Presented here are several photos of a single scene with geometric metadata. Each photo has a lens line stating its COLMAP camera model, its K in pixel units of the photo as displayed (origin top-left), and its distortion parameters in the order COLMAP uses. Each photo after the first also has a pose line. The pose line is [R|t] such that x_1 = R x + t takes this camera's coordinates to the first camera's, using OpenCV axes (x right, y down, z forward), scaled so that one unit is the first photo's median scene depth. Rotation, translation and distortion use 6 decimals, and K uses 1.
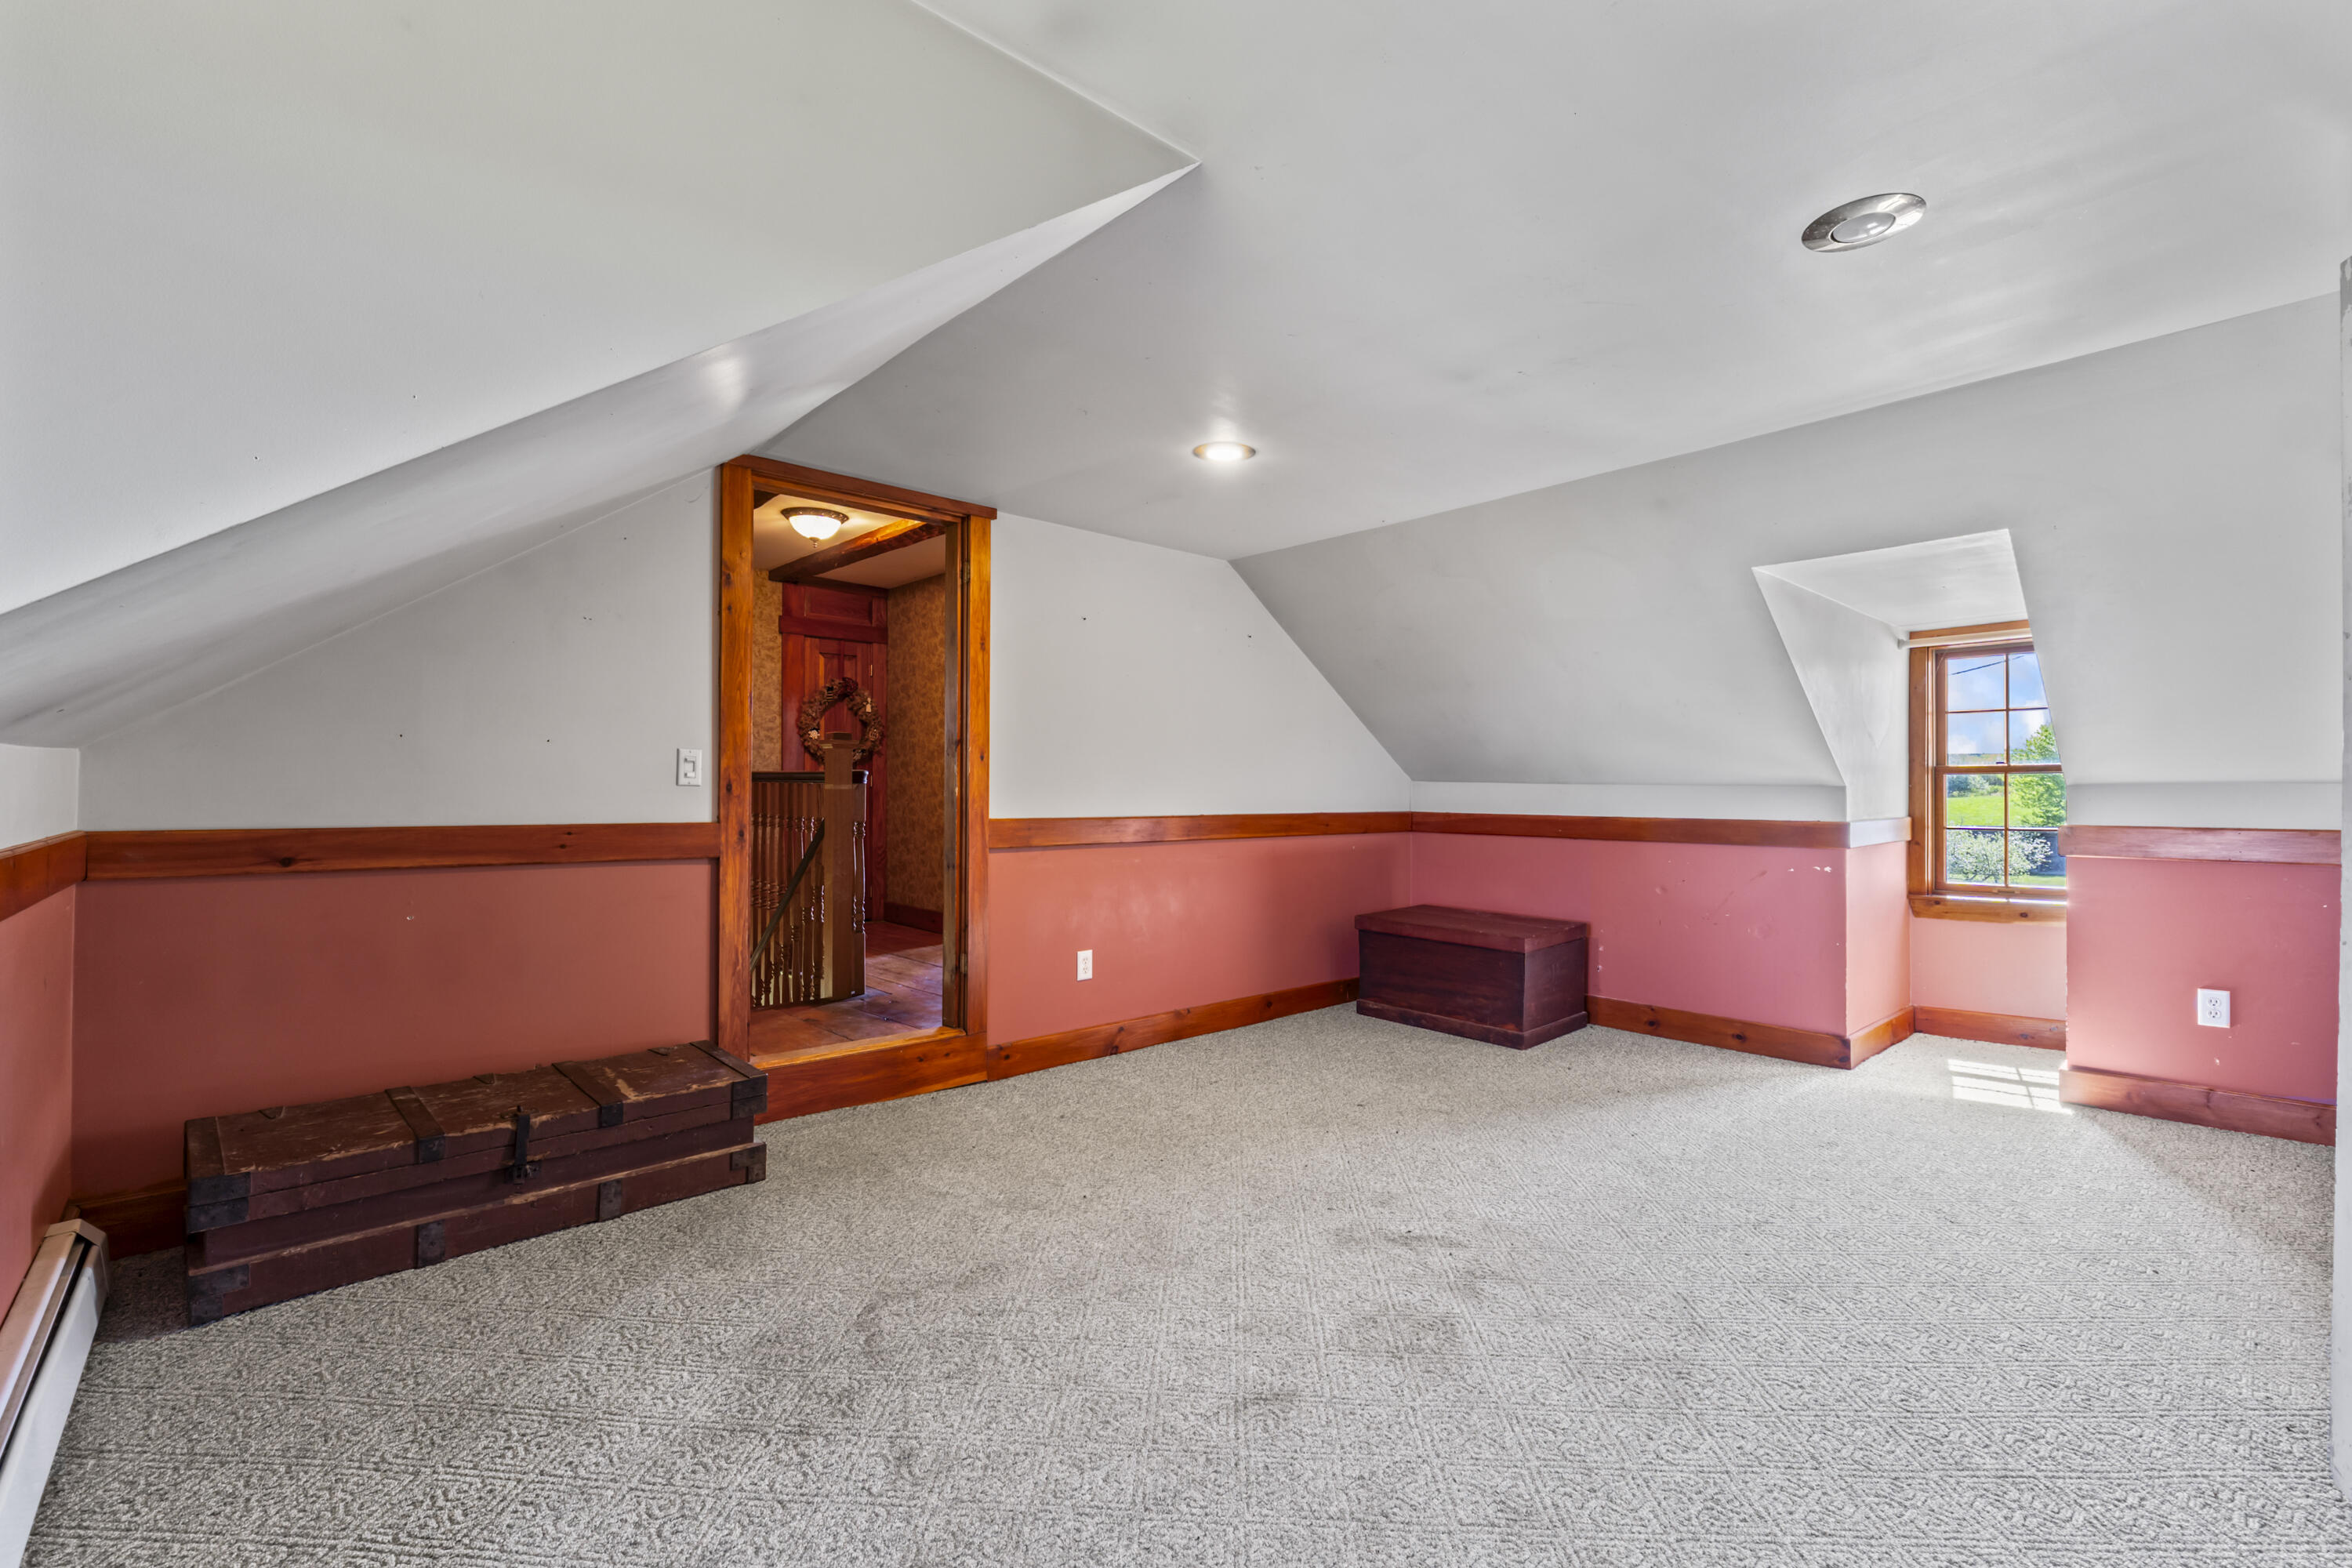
lens RADIAL K [[1023.1, 0, 1184.4], [0, 1023.1, 774.3], [0, 0, 1]] dist [-0.009715, 0.000630]
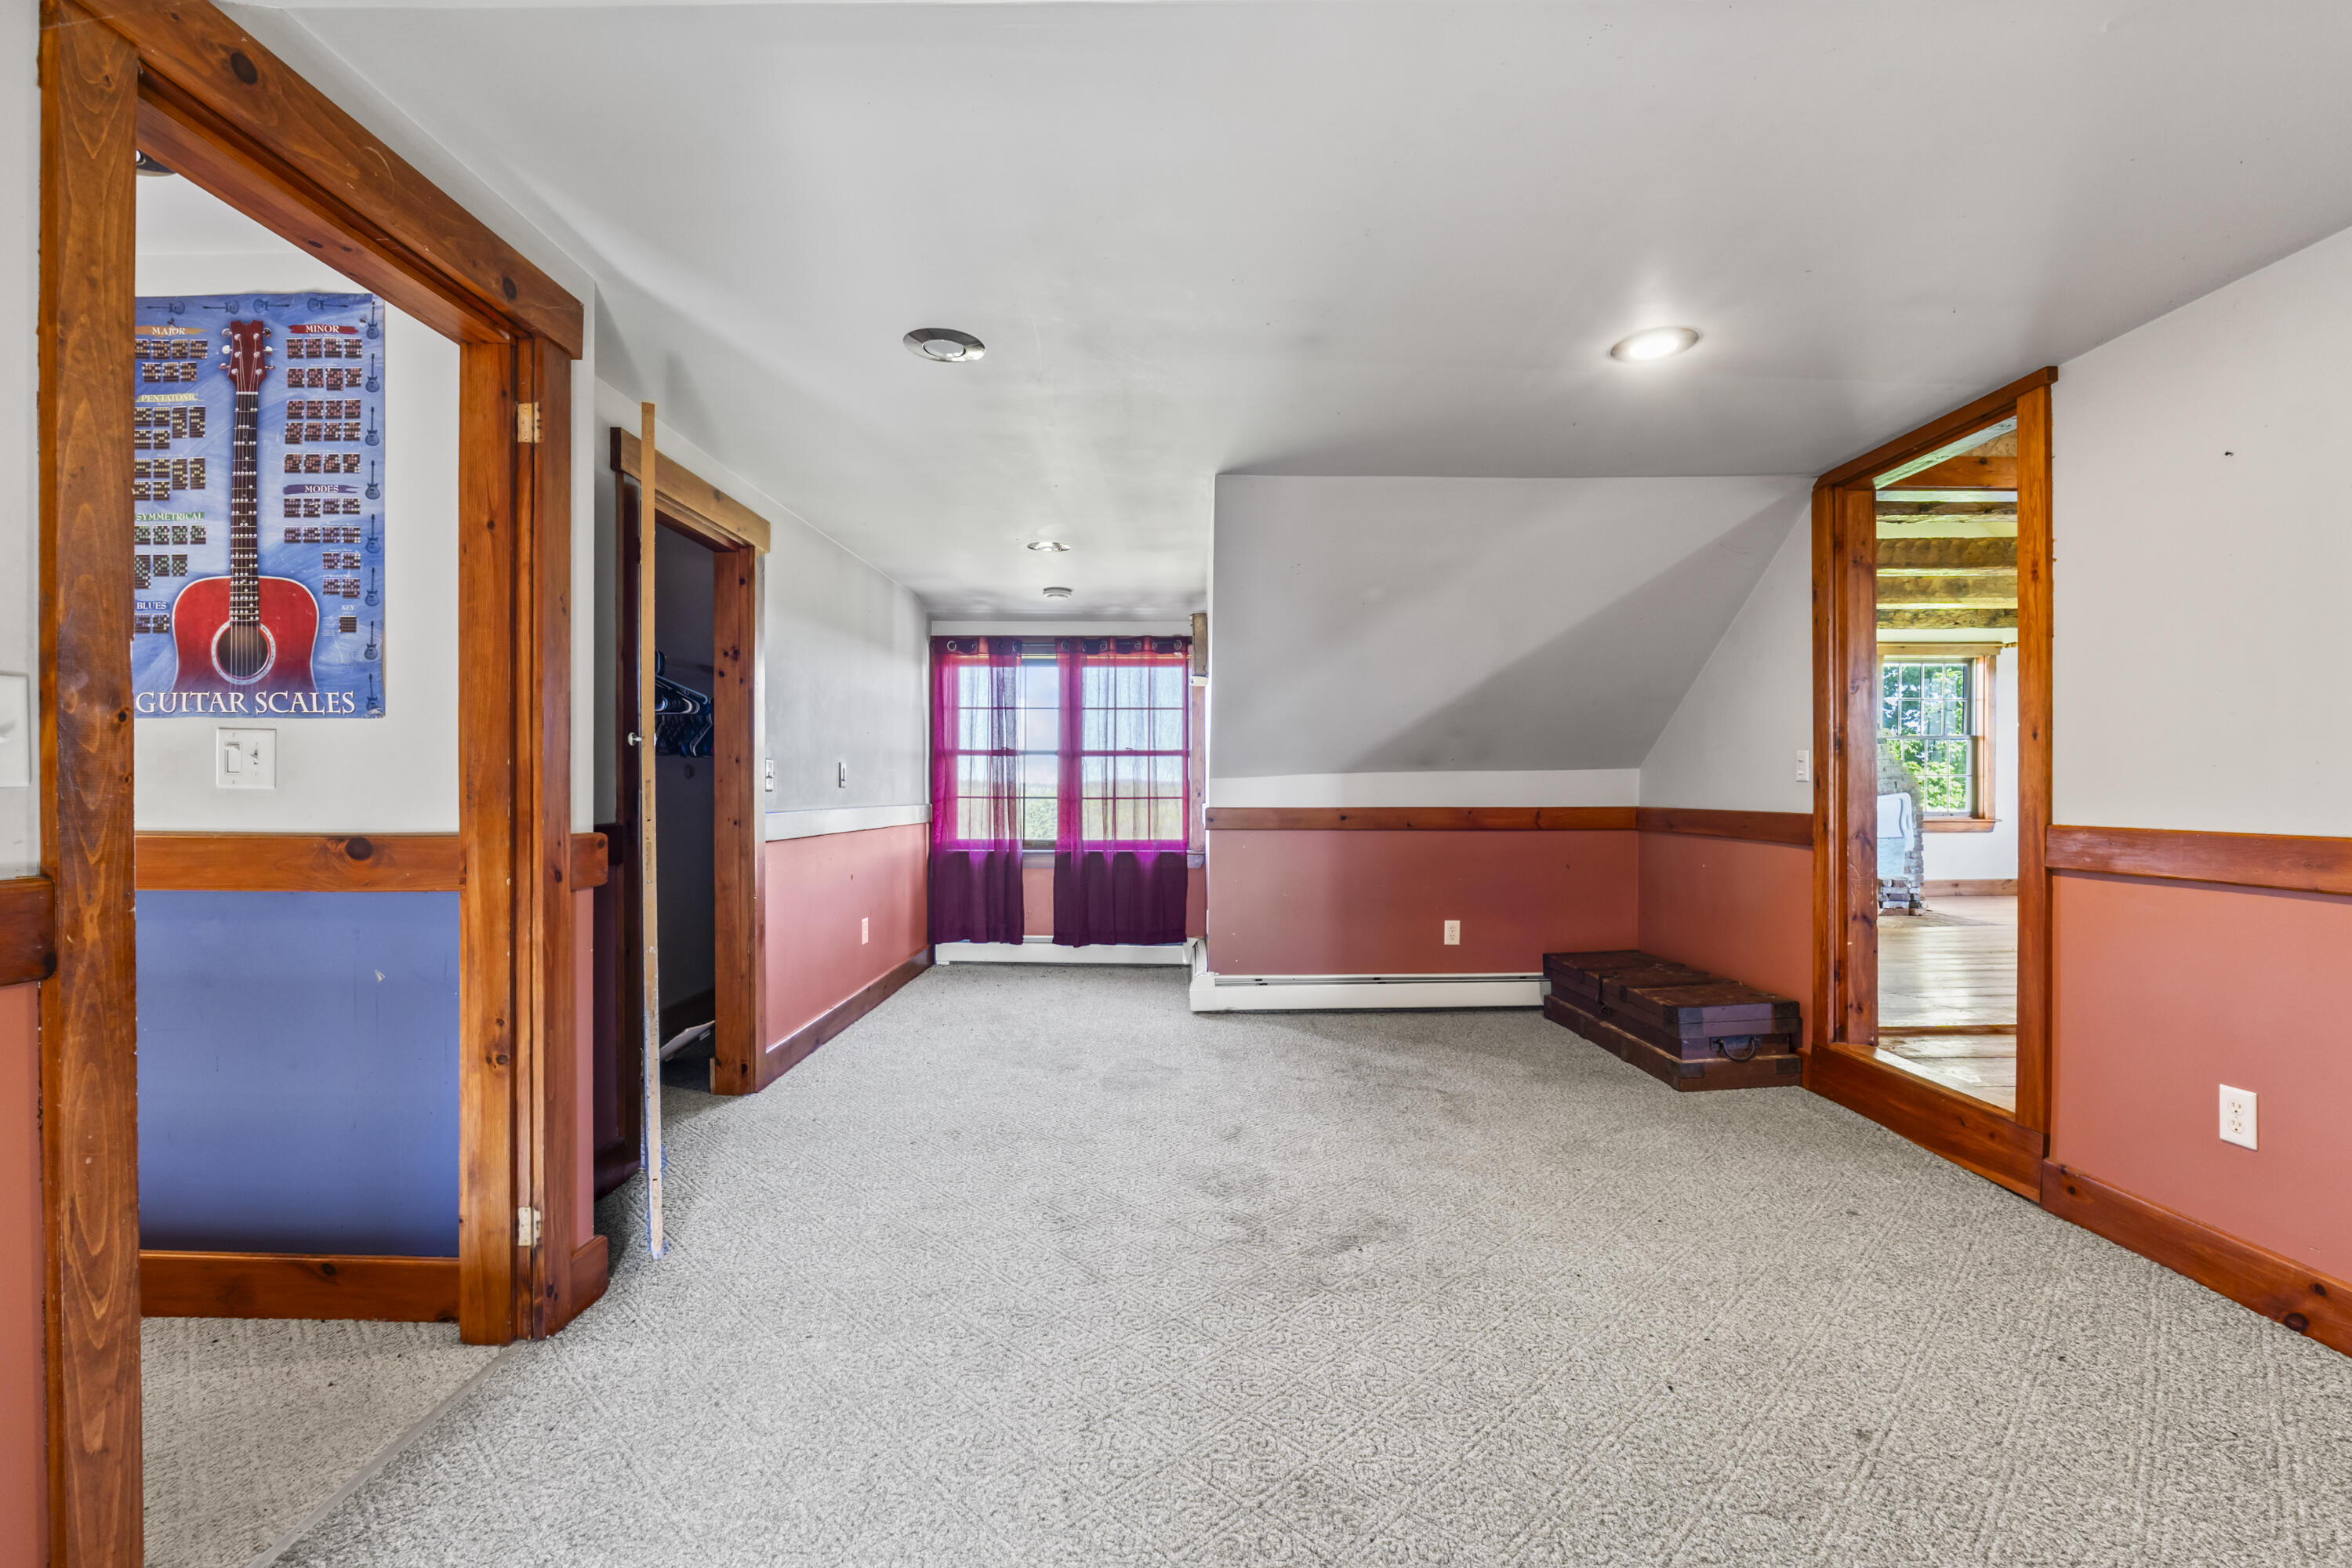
lens RADIAL K [[1023.1, 0, 1184.4], [0, 1023.1, 774.3], [0, 0, 1]] dist [-0.009715, 0.000630]
pose [[-0.662270, -0.013094, -0.749151, 0.987700], [0.008985, 0.999637, -0.025416, 0.030240], [0.749211, -0.023563, -0.661912, 1.436177]]
